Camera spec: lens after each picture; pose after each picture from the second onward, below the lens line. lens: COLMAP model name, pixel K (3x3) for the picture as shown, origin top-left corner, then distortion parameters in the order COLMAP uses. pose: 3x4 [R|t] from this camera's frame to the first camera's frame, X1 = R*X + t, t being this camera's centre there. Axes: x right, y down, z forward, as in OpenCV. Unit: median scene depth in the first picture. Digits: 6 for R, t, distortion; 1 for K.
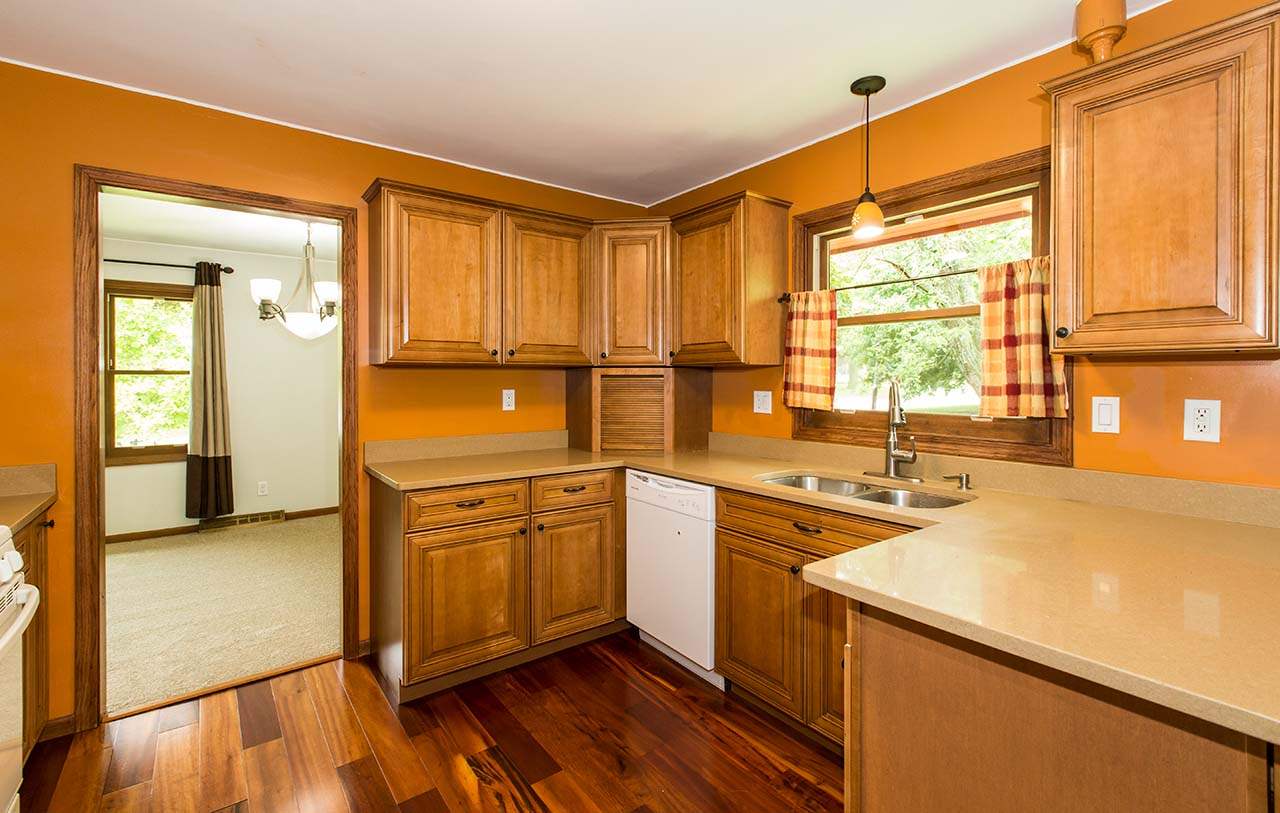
lens RADIAL K [[569.3, 0, 641.2], [0, 569.3, 378.5], [0, 0, 1]] dist [0.001815, -0.000047]
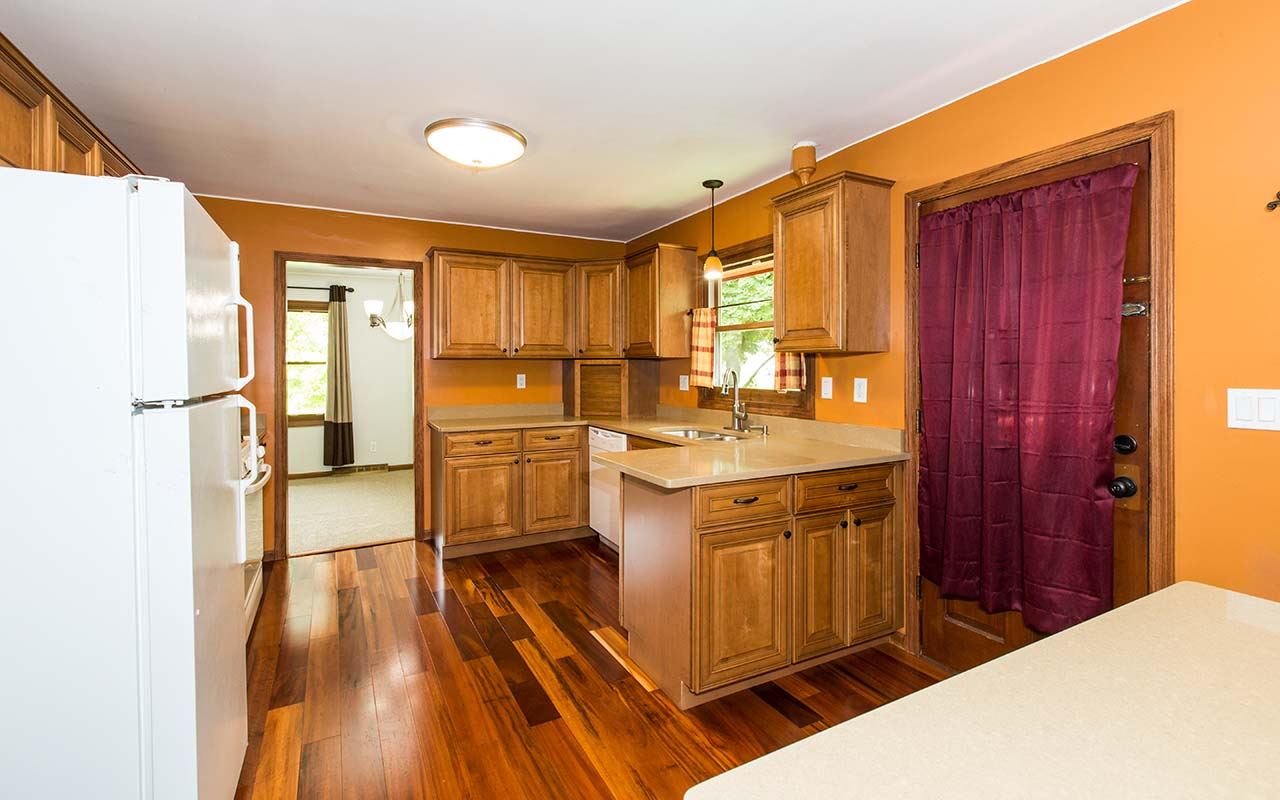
lens RADIAL K [[573.5, 0, 641.5], [0, 573.5, 365.0], [0, 0, 1]] dist [-0.001311, -0.000052]
pose [[0.987572, -0.002753, -0.157140, 0.371500], [0.002289, 0.999992, -0.003134, 0.000457], [0.157148, 0.002735, 0.987571, -0.511455]]
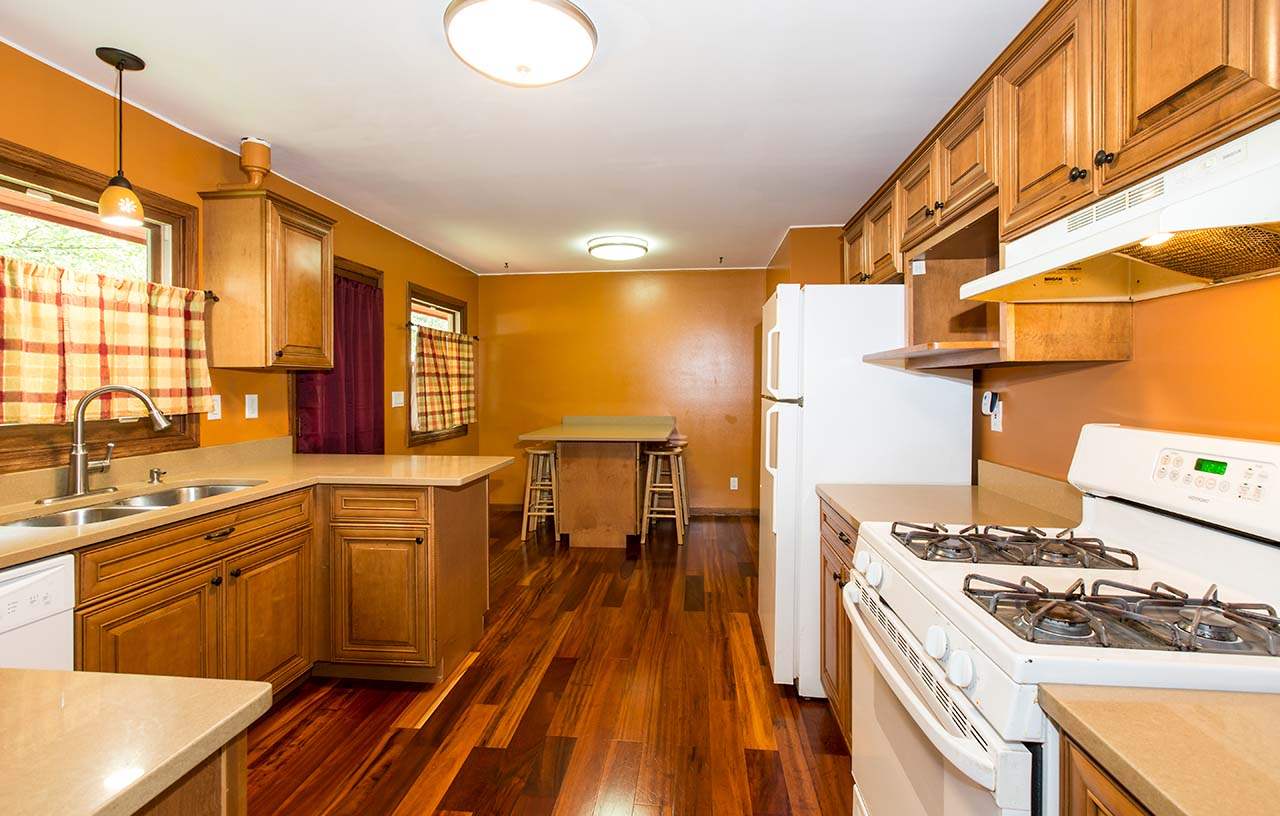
lens RADIAL K [[572.3, 0, 641.4], [0, 572.3, 387.4], [0, 0, 1]] dist [-0.000065, -0.000047]
pose [[-0.731595, -0.002976, 0.681733, -0.679204], [0.002946, 0.999967, 0.007527, 0.002860], [-0.681733, 0.007515, -0.731562, 0.907419]]
